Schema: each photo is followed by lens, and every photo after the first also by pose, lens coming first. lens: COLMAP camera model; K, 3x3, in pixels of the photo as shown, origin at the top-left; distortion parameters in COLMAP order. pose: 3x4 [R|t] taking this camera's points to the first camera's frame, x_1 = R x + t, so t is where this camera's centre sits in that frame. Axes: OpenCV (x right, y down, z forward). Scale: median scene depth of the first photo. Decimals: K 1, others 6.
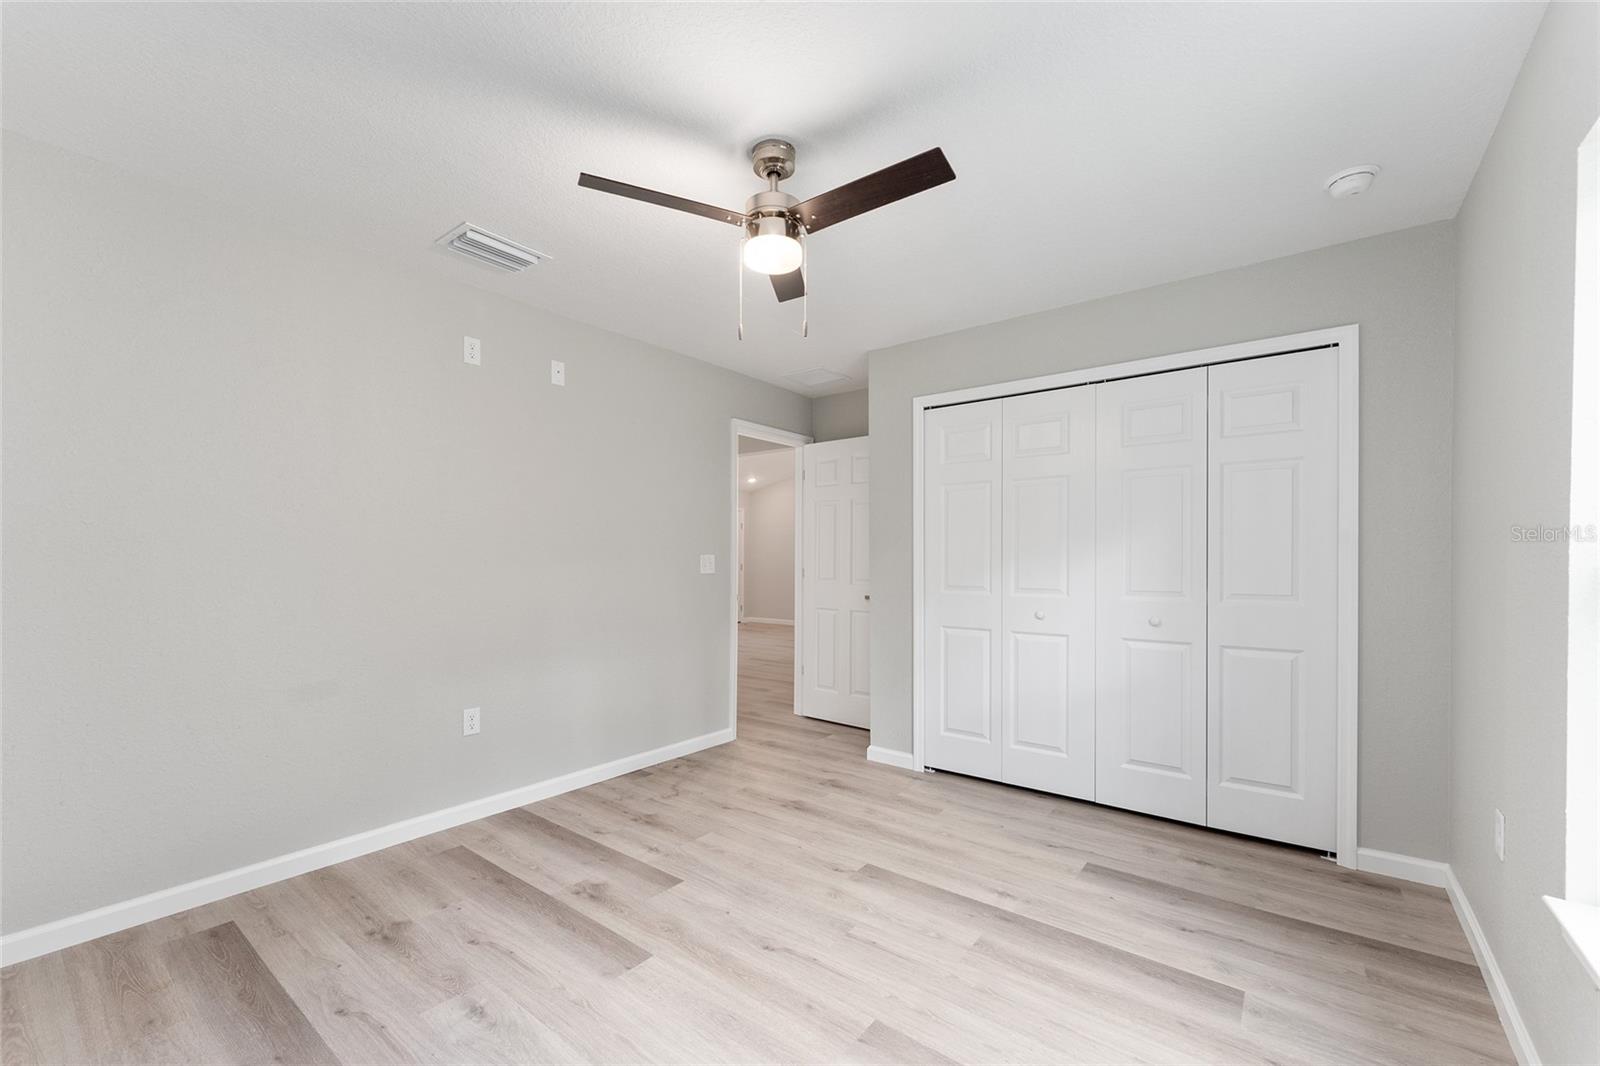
lens RADIAL K [[654.5, 0, 798.8], [0, 654.5, 561.6], [0, 0, 1]] dist [0.000218, 0.000034]
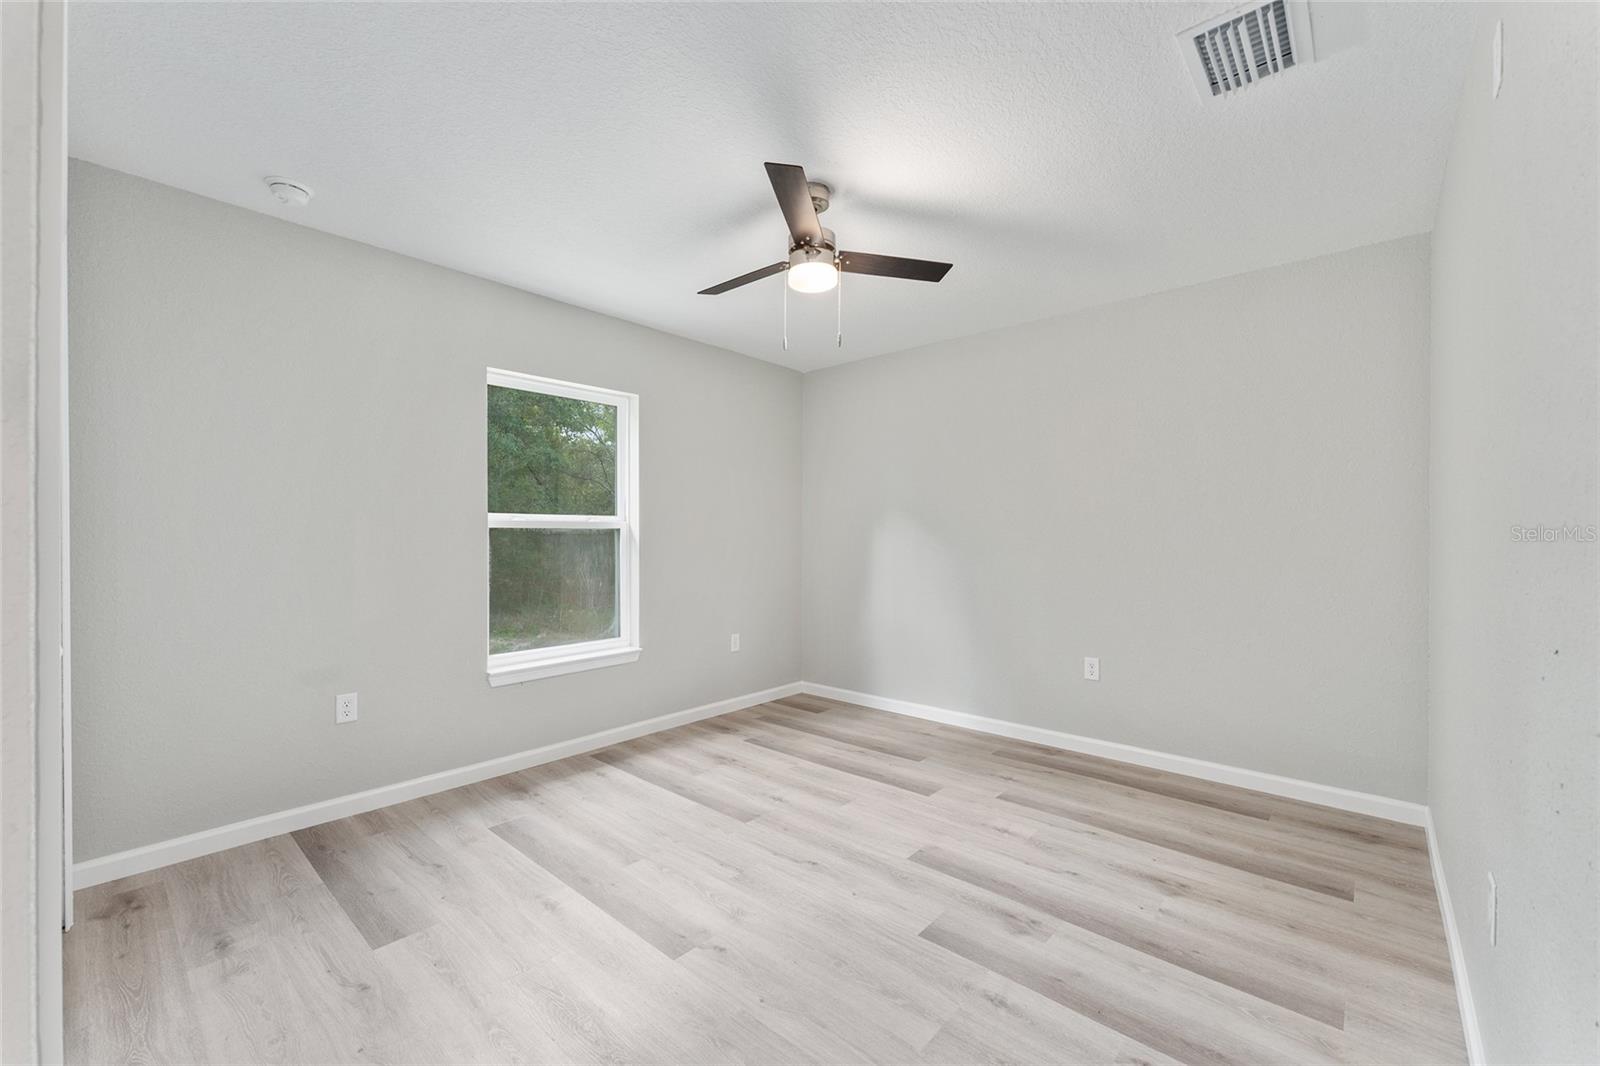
lens RADIAL K [[638.2, 0, 800.4], [0, 638.2, 535.4], [0, 0, 1]] dist [0.000700, 0.000147]
pose [[-0.997895, -0.004750, 0.064673, -0.086007], [-0.004628, 0.999987, 0.002039, -0.003786], [-0.064682, 0.001736, -0.997904, 1.928590]]
